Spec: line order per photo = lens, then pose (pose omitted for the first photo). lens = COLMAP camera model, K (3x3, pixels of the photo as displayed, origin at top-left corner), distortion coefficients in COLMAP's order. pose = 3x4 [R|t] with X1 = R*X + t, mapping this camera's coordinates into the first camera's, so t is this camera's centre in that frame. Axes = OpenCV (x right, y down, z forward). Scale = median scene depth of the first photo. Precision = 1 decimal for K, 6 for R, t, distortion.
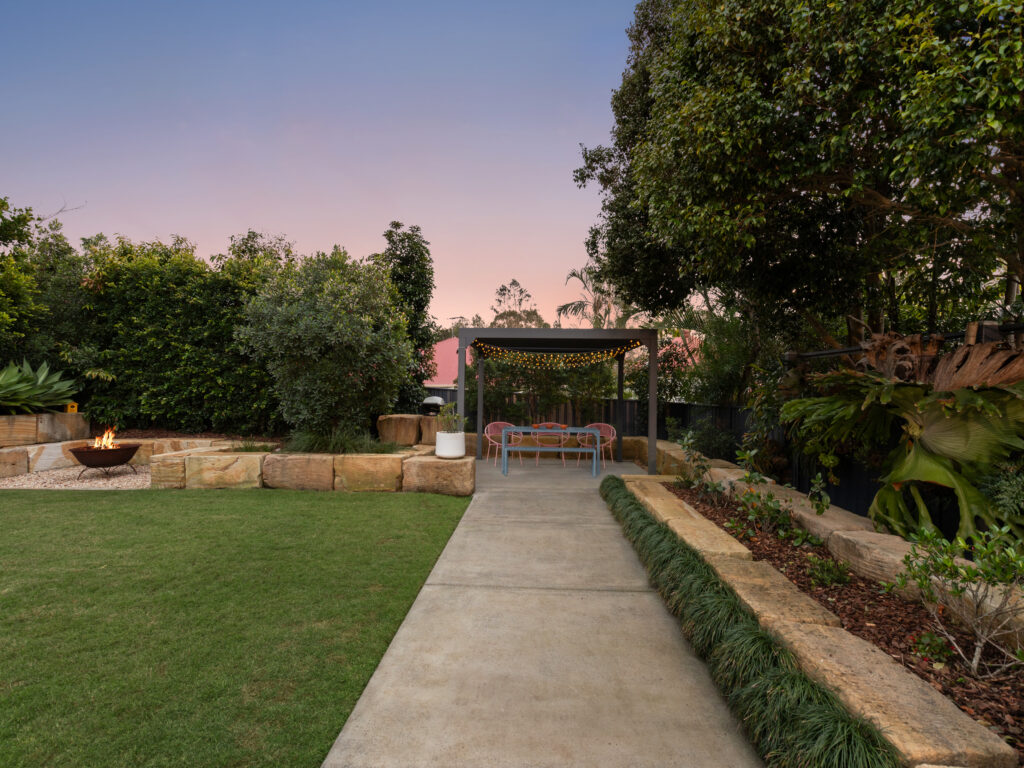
lens RADIAL K [[471.5, 0, 540.9], [0, 471.5, 386.7], [0, 0, 1]] dist [0.003197, 0.000290]
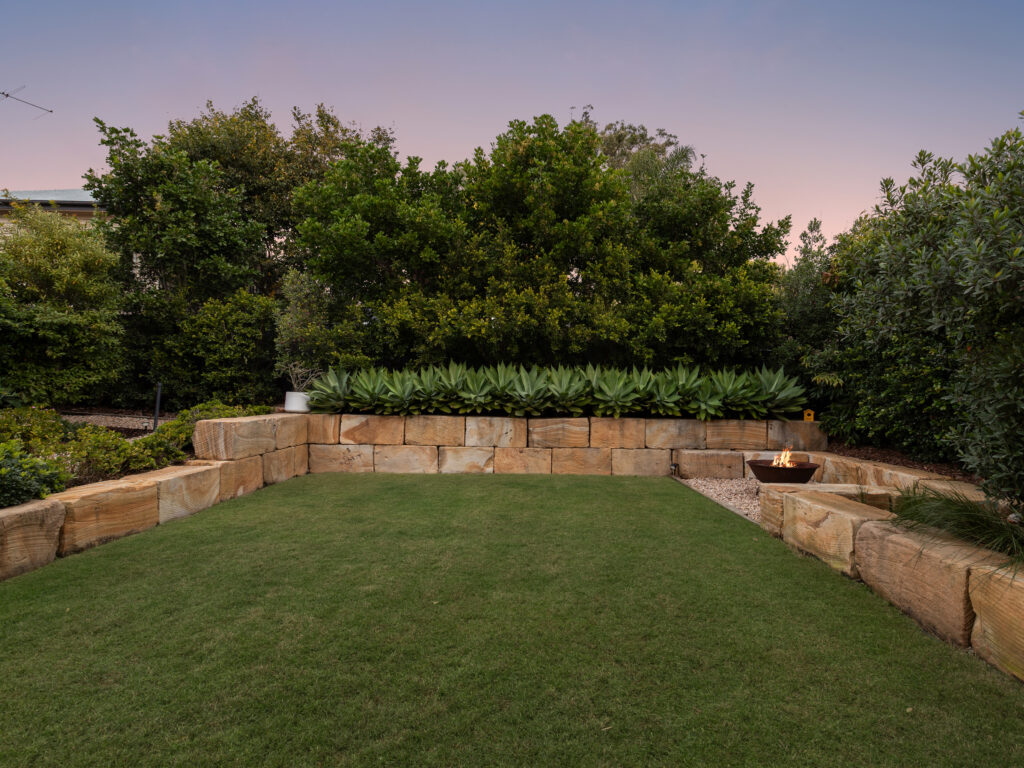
lens RADIAL K [[518.6, 0, 512.0], [0, 518.6, 384.0], [0, 0, 1]] dist [0.009562, -0.000398]
pose [[0.036487, -0.007905, -0.999303, 0.008564], [-0.011742, 0.999896, -0.008339, -0.003521], [0.999265, 0.012038, 0.036391, 0.566433]]
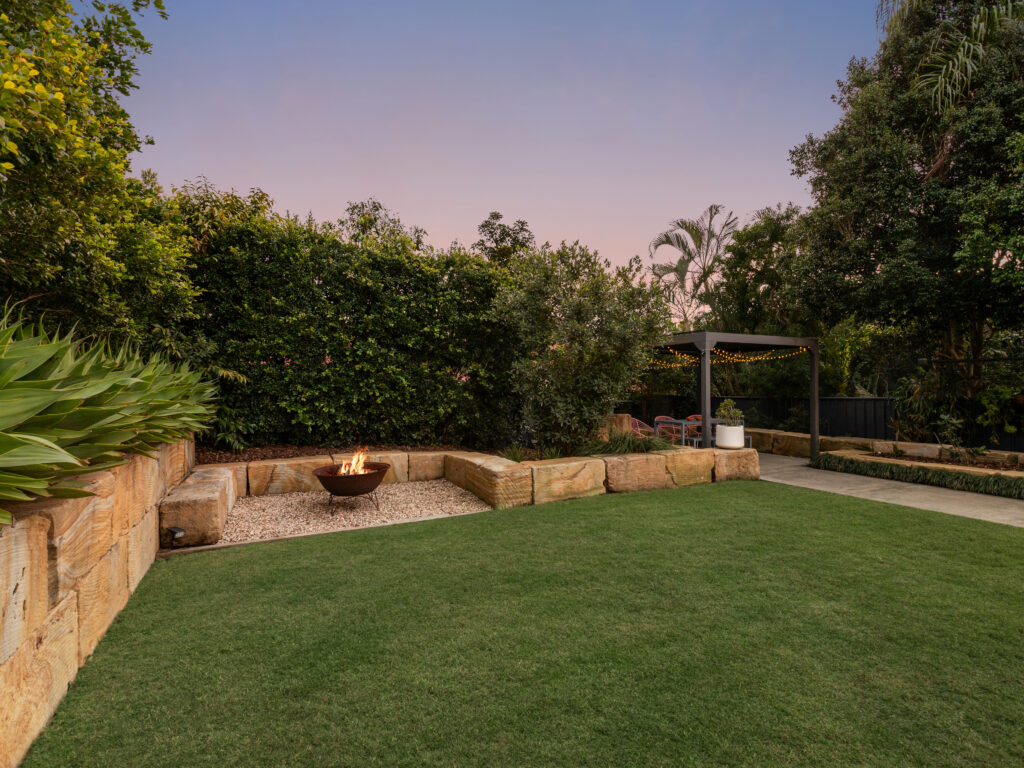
lens RADIAL K [[518.6, 0, 512.0], [0, 518.6, 384.0], [0, 0, 1]] dist [0.009562, -0.000398]
pose [[0.874744, -0.008096, 0.484518, -1.263518], [0.016304, 0.999786, -0.012730, 0.001200], [-0.484312, 0.019035, 0.874688, 0.159004]]
